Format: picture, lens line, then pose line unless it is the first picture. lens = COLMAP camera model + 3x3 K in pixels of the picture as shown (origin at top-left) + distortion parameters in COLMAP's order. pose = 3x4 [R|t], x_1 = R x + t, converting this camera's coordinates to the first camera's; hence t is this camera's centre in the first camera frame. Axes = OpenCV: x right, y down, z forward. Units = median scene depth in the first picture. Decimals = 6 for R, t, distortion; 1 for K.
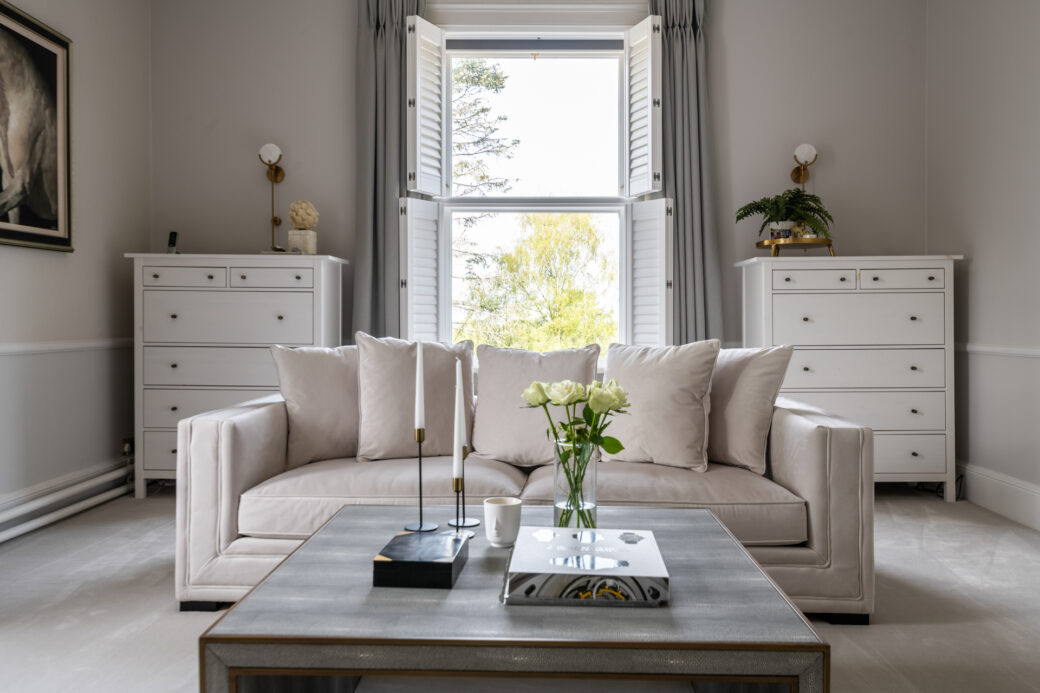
lens RADIAL K [[870.2, 0, 515.1], [0, 870.2, 327.0], [0, 0, 1]] dist [0.028009, -0.000276]
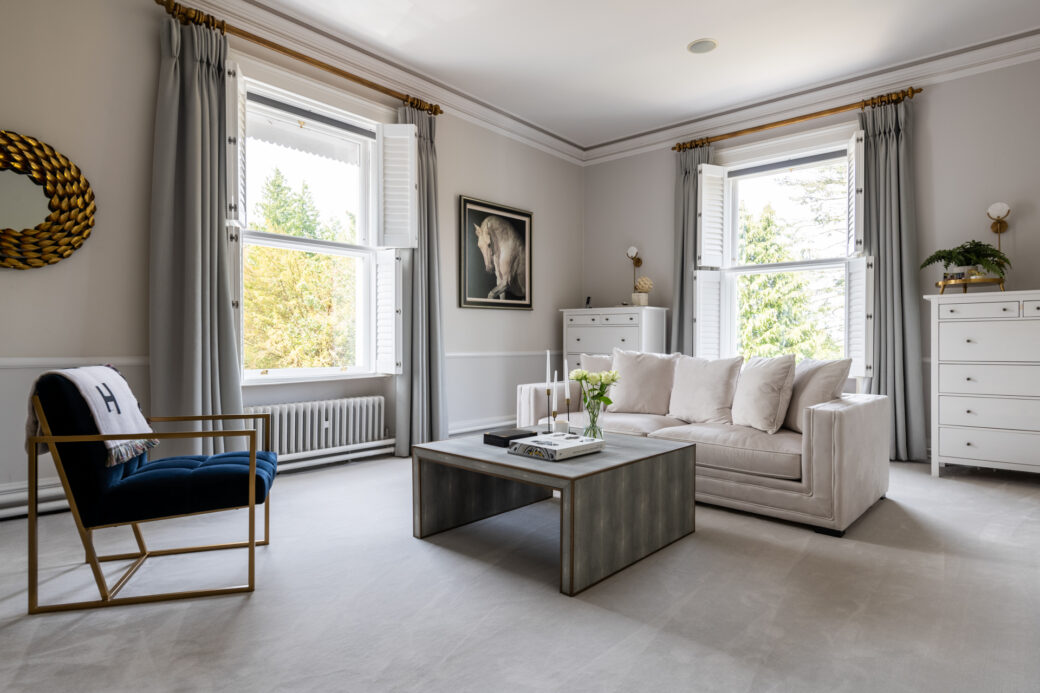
lens RADIAL K [[571.7, 0, 523.4], [0, 571.7, 343.1], [0, 0, 1]] dist [-0.002785, 0.000725]
pose [[0.759312, 0.001510, -0.650725, 0.383297], [-0.005638, 0.999975, -0.004258, 0.001539], [0.650703, 0.006902, 0.759301, -0.082053]]
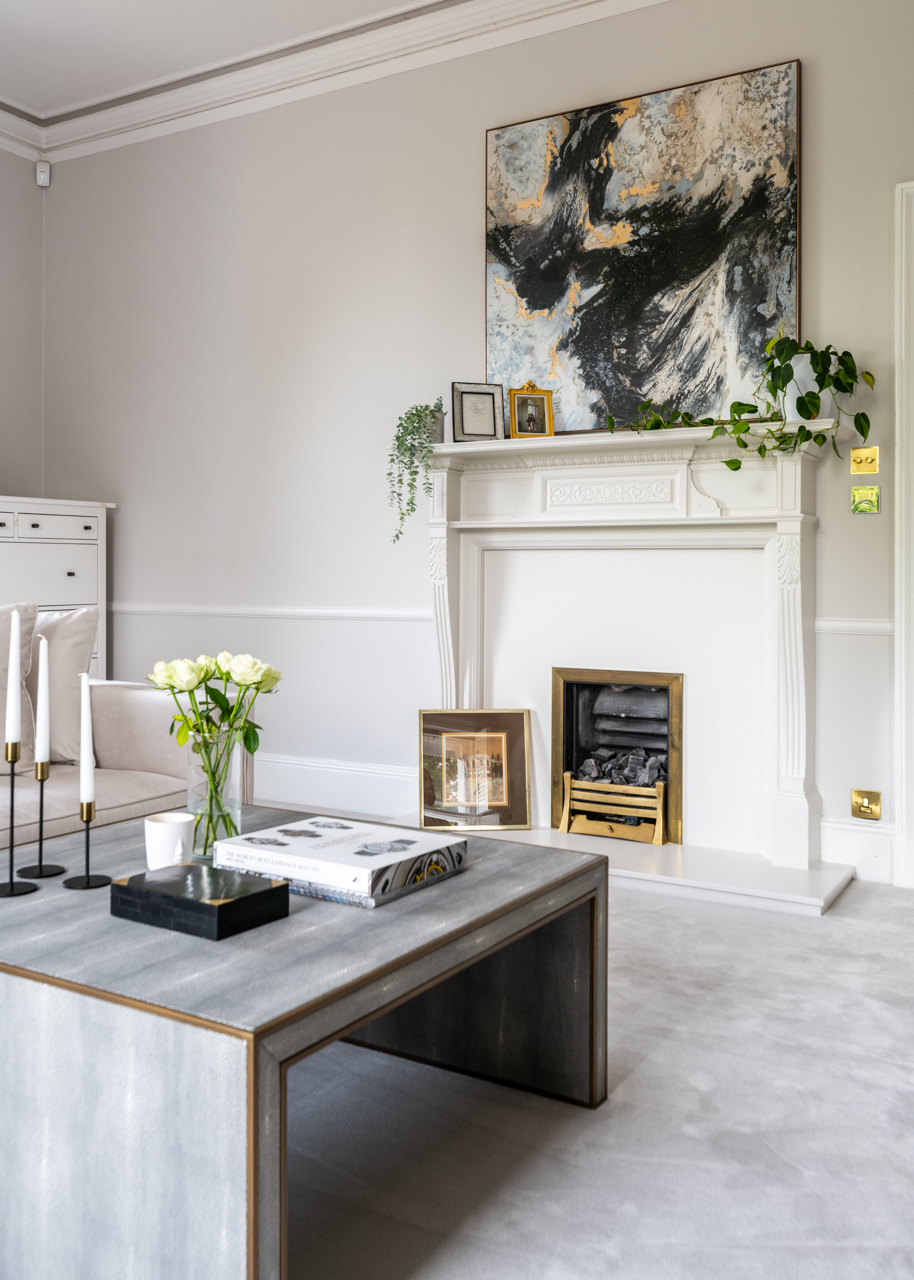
lens RADIAL K [[1156.7, 0, 445.5], [0, 1156.7, 555.6], [0, 0, 1]] dist [0.030228, 0.002738]
pose [[0.494728, 0.017488, 0.868872, -0.344033], [0.000480, 0.999792, -0.020396, -0.004426], [-0.869048, 0.010508, 0.494616, 0.123007]]
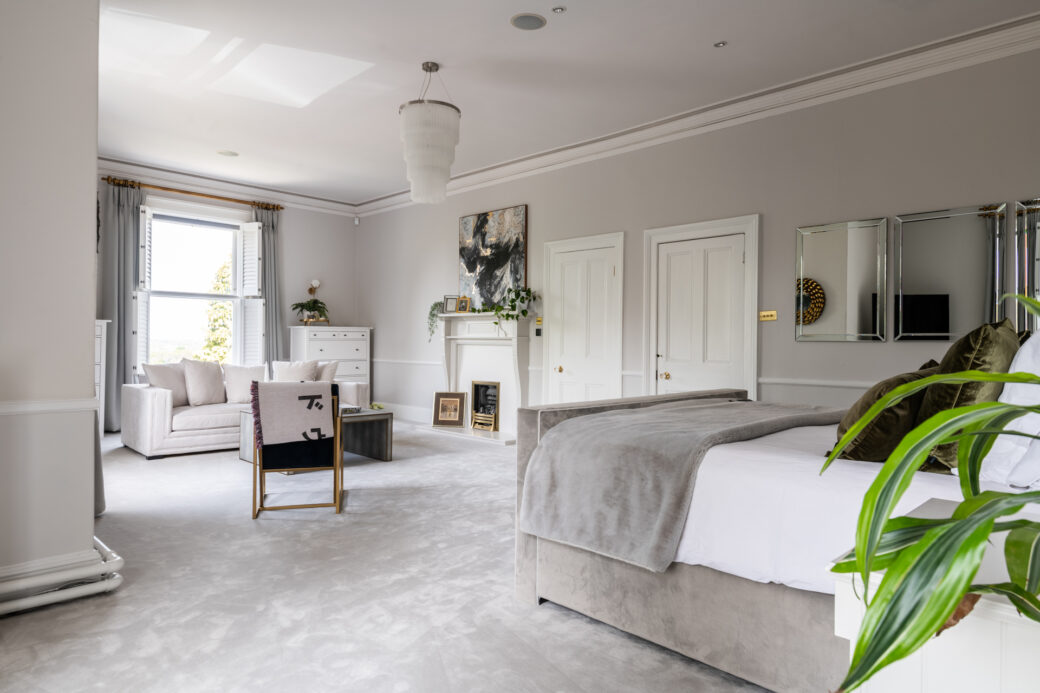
lens RADIAL K [[667.6, 0, 522.4], [0, 667.6, 342.9], [0, 0, 1]] dist [-0.001337, 0.000167]
pose [[0.700576, 0.004158, 0.713566, -0.685449], [-0.006421, 0.999979, 0.000477, -0.035771], [-0.713549, -0.004916, 0.700588, -0.852801]]
